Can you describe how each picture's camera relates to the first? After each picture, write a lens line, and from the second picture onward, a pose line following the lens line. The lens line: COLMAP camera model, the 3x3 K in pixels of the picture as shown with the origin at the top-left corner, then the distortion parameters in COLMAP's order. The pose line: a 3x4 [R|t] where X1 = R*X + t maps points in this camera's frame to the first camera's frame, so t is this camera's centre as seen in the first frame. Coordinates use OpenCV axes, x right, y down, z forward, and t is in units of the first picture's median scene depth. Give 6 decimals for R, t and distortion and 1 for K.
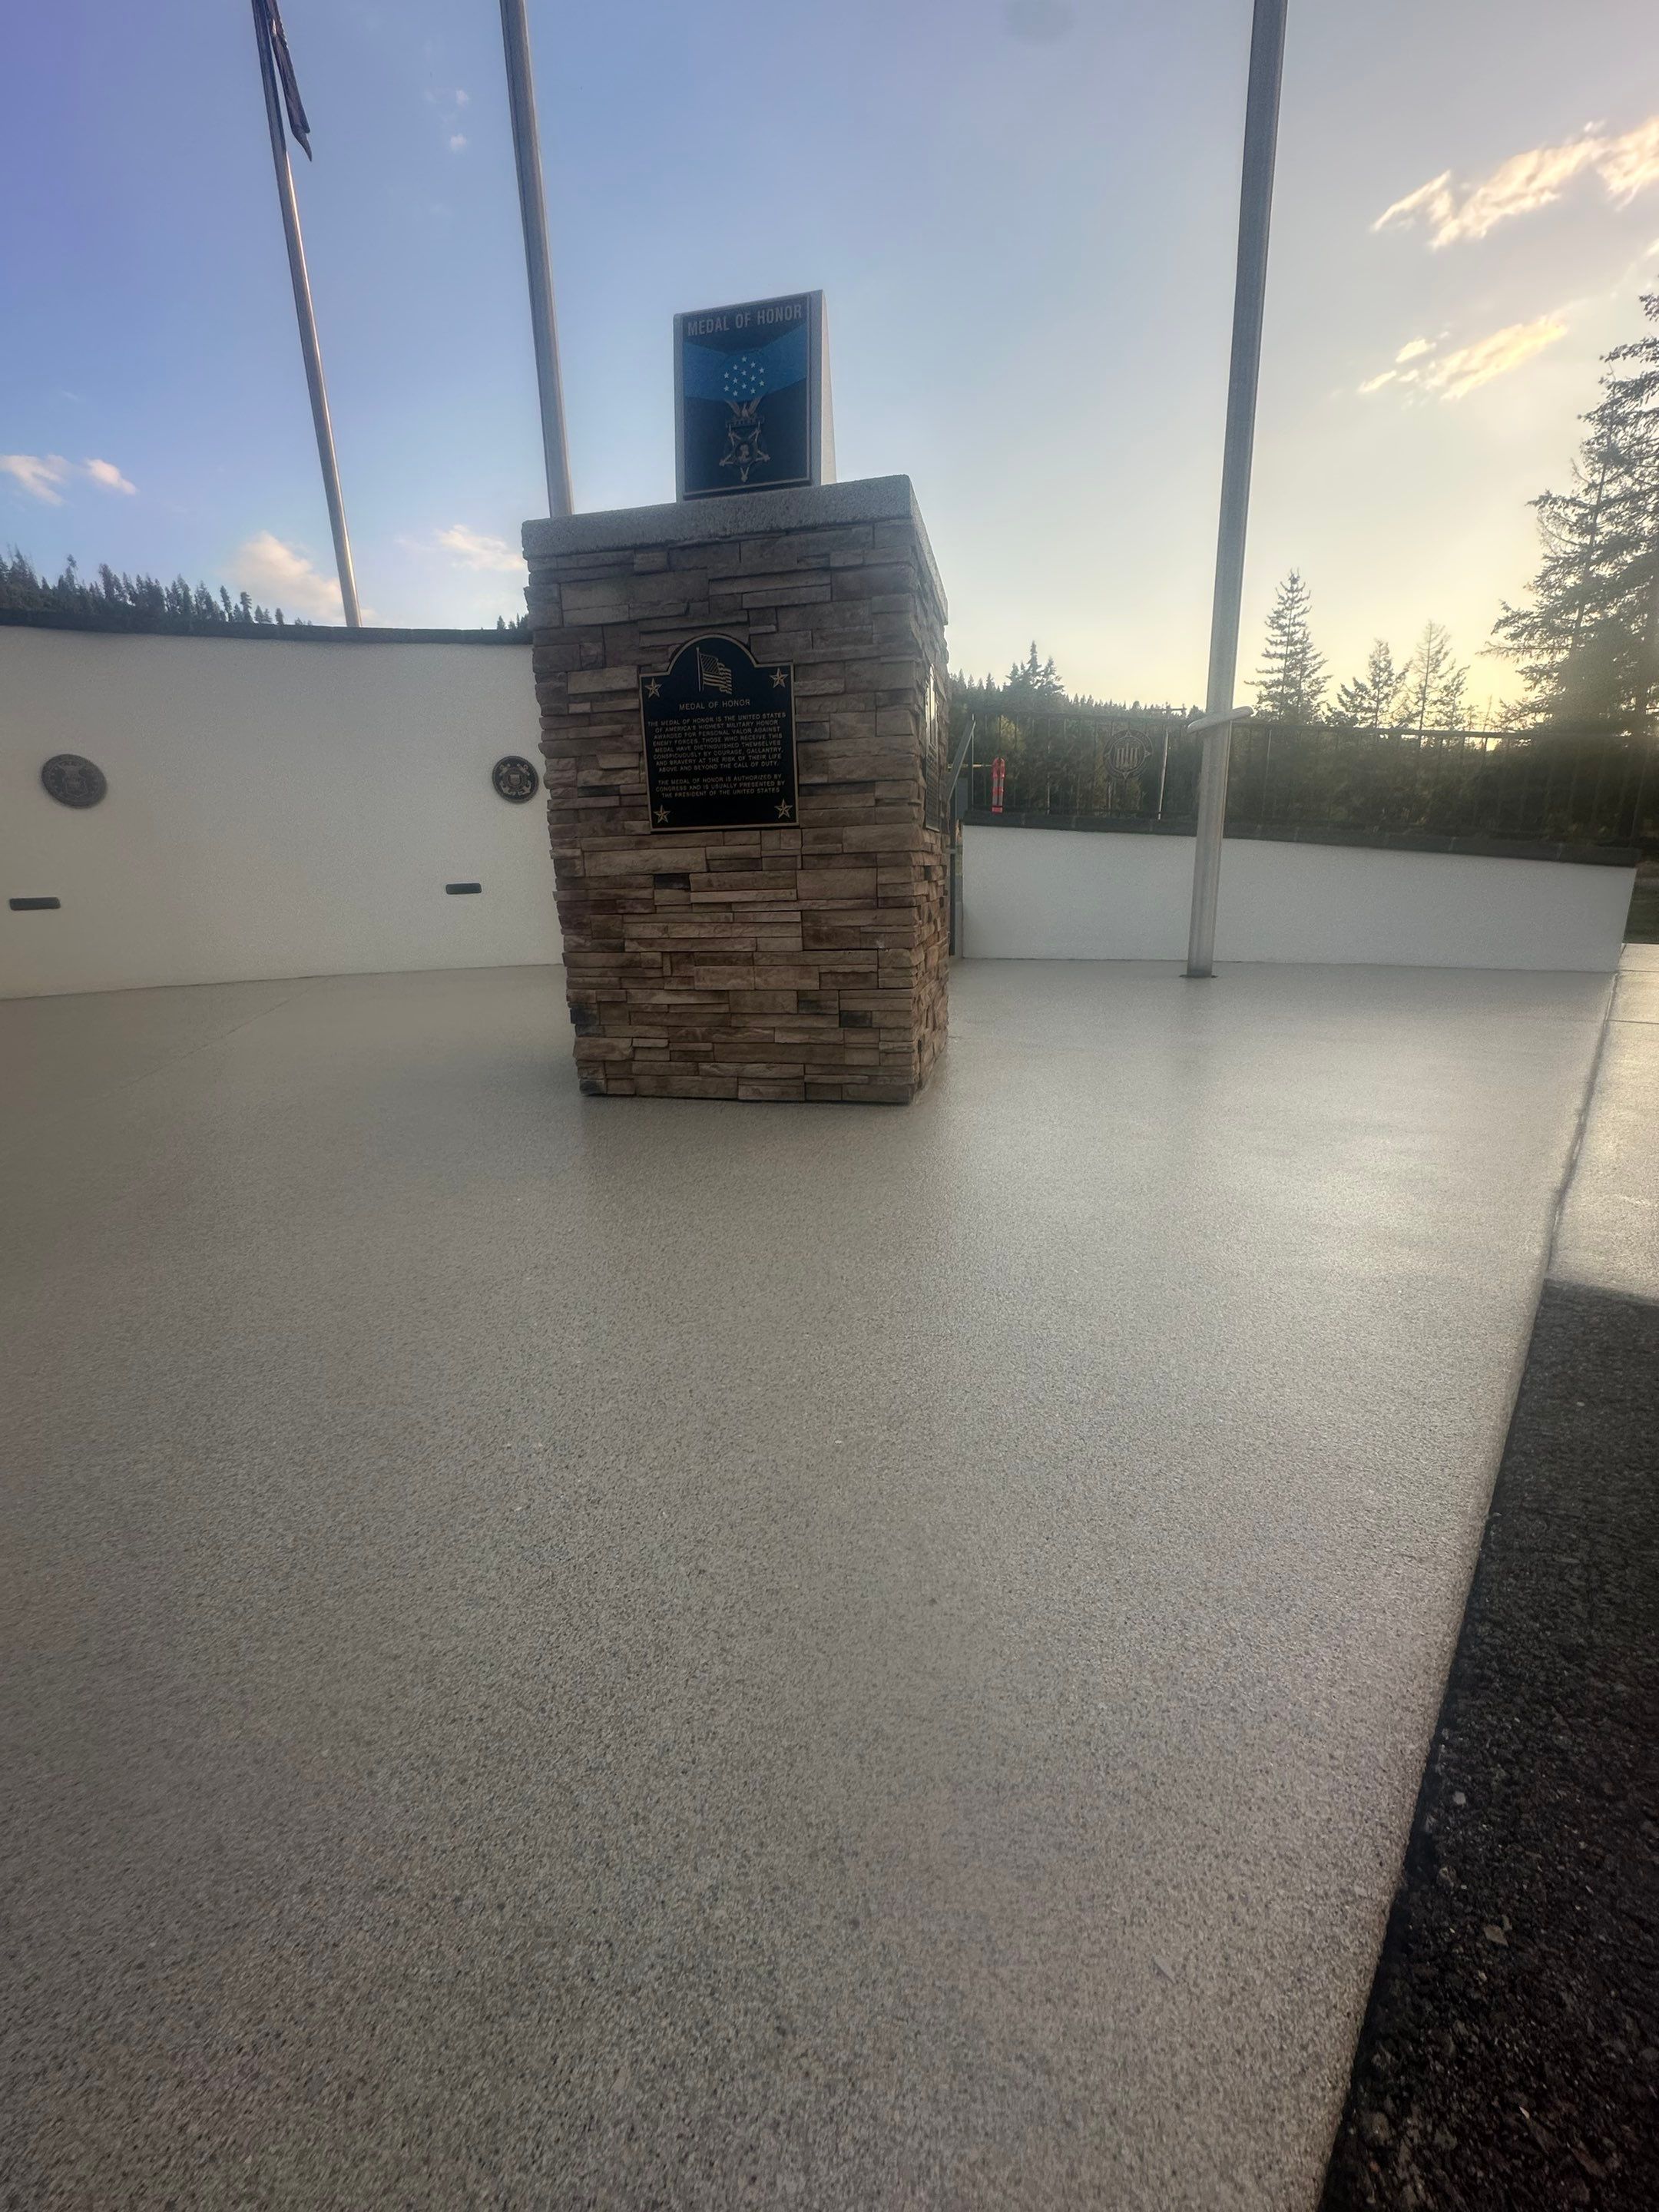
lens RADIAL K [[885.1, 0, 830.9], [0, 885.1, 1104.3], [0, 0, 1]] dist [-0.001808, 0.000658]
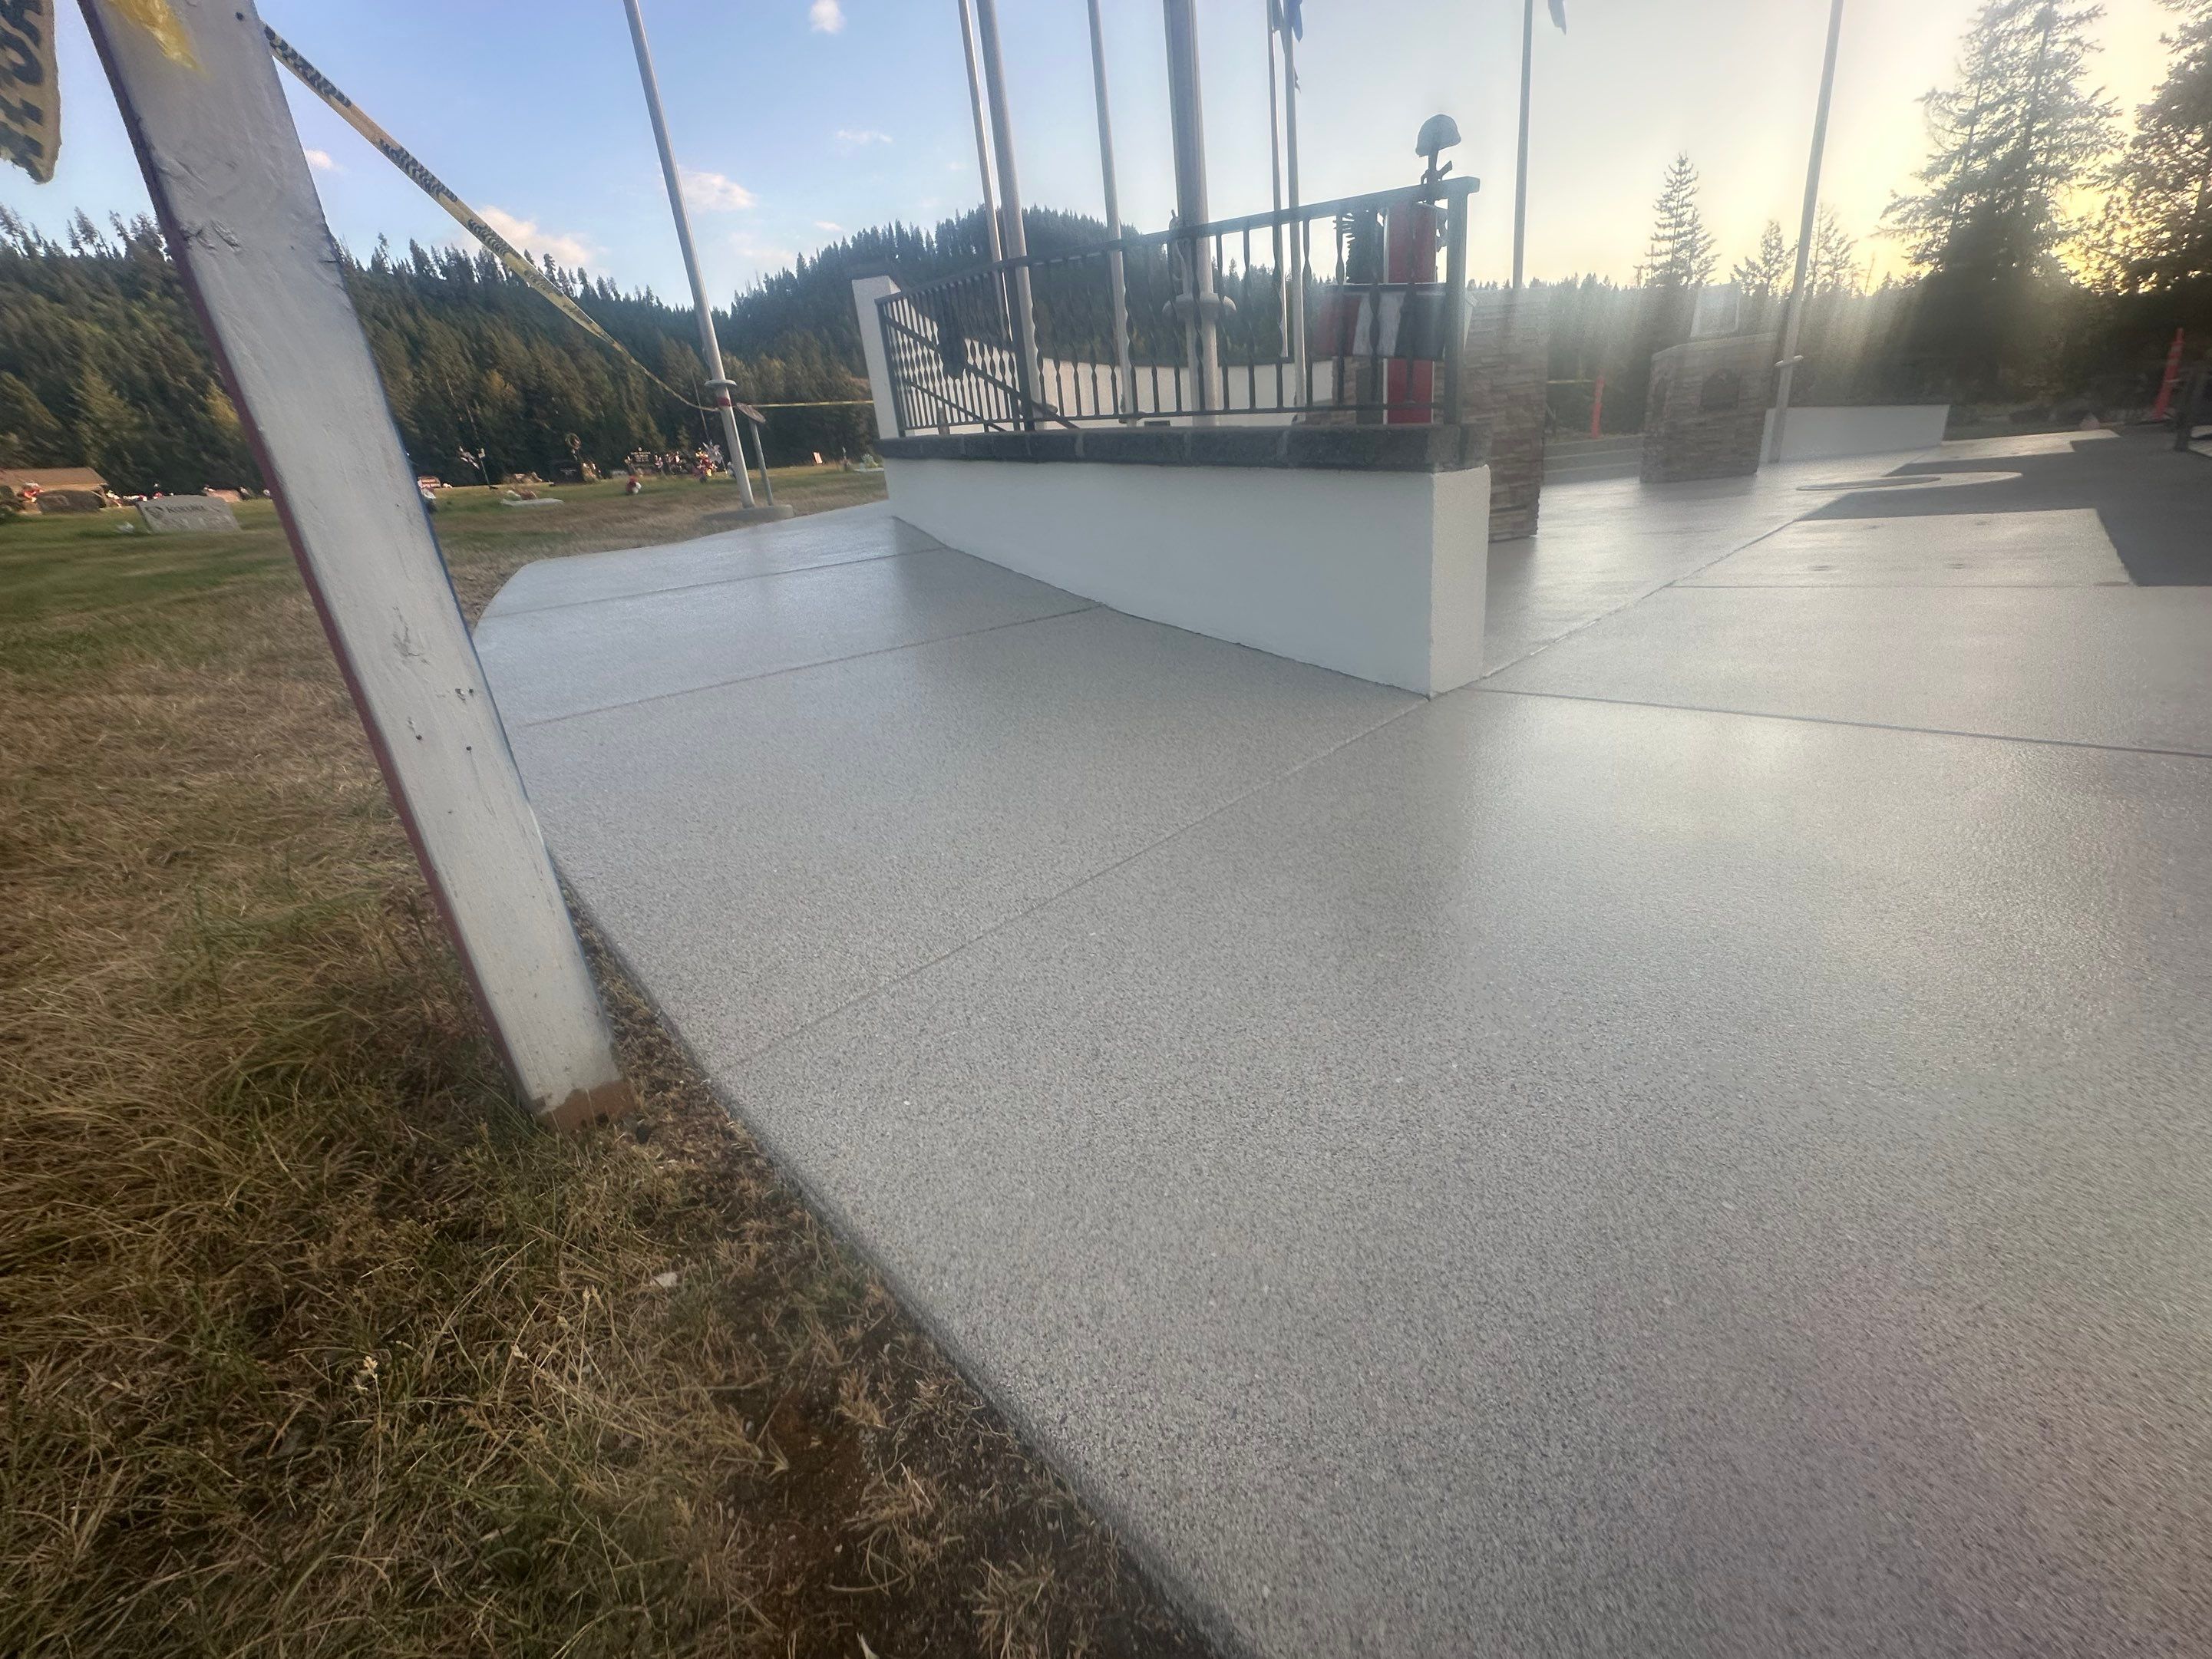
lens RADIAL K [[885.0, 0, 1111.6], [0, 885.0, 825.8], [0, 0, 1]] dist [-0.001808, 0.000658]
pose [[0.996325, -0.056459, -0.064406, -3.115057], [0.062396, 0.993592, 0.094240, 1.281333], [0.058673, -0.097913, 0.993464, -3.947908]]
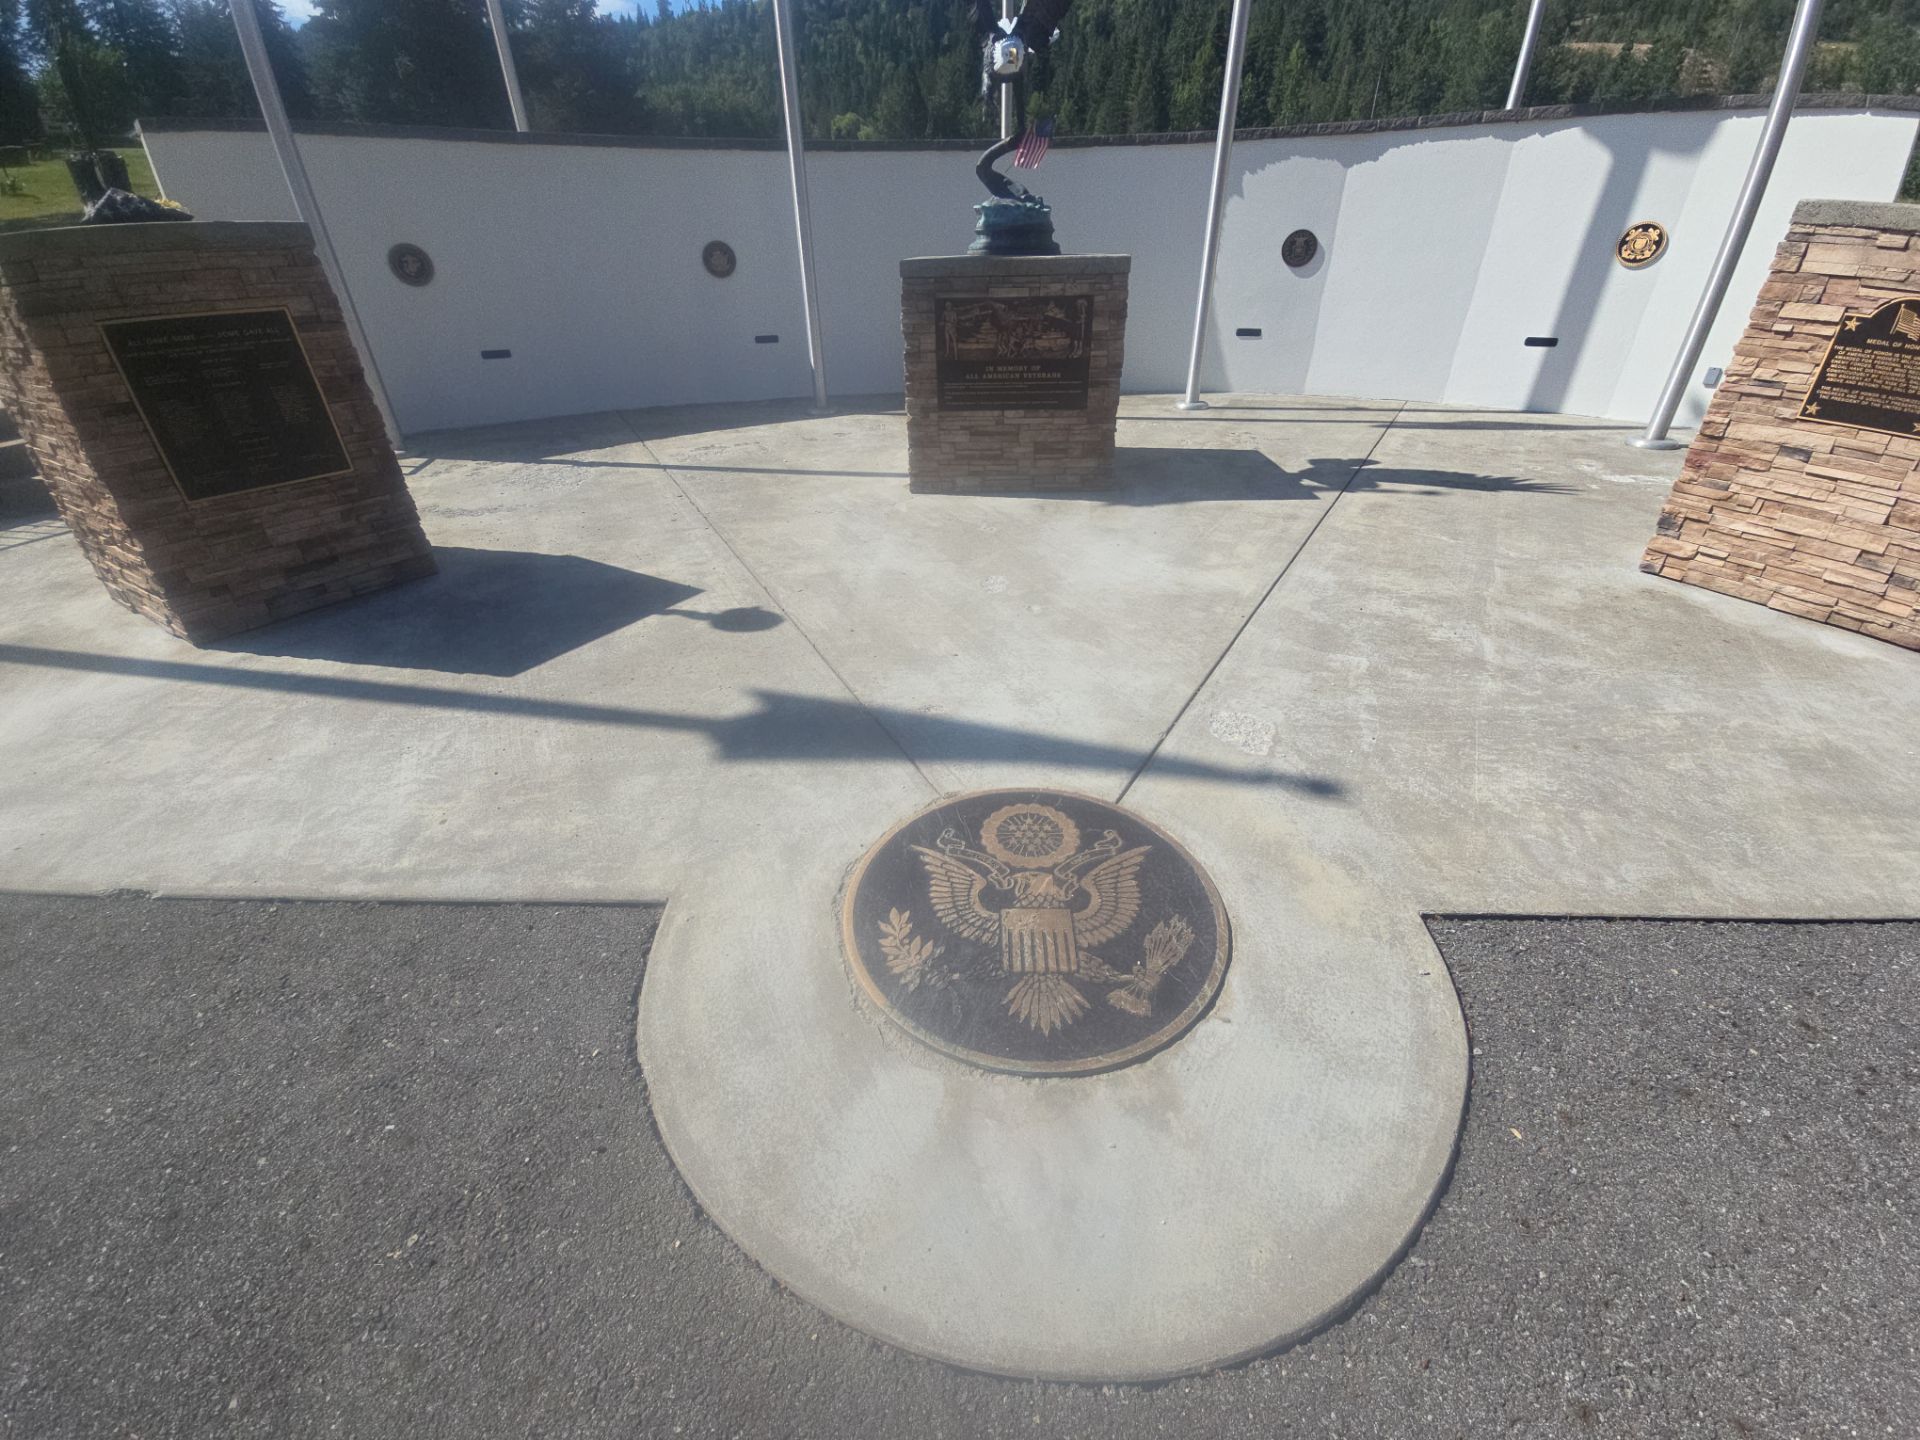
lens RADIAL K [[784.5, 0, 962.2], [0, 784.5, 708.9], [0, 0, 1]] dist [0.011328, -0.007477]
pose [[0.643217, 0.410495, -0.646348, -0.047357], [-0.203664, 0.905459, 0.372378, -0.067794], [0.738101, -0.107883, 0.666009, -0.936034]]
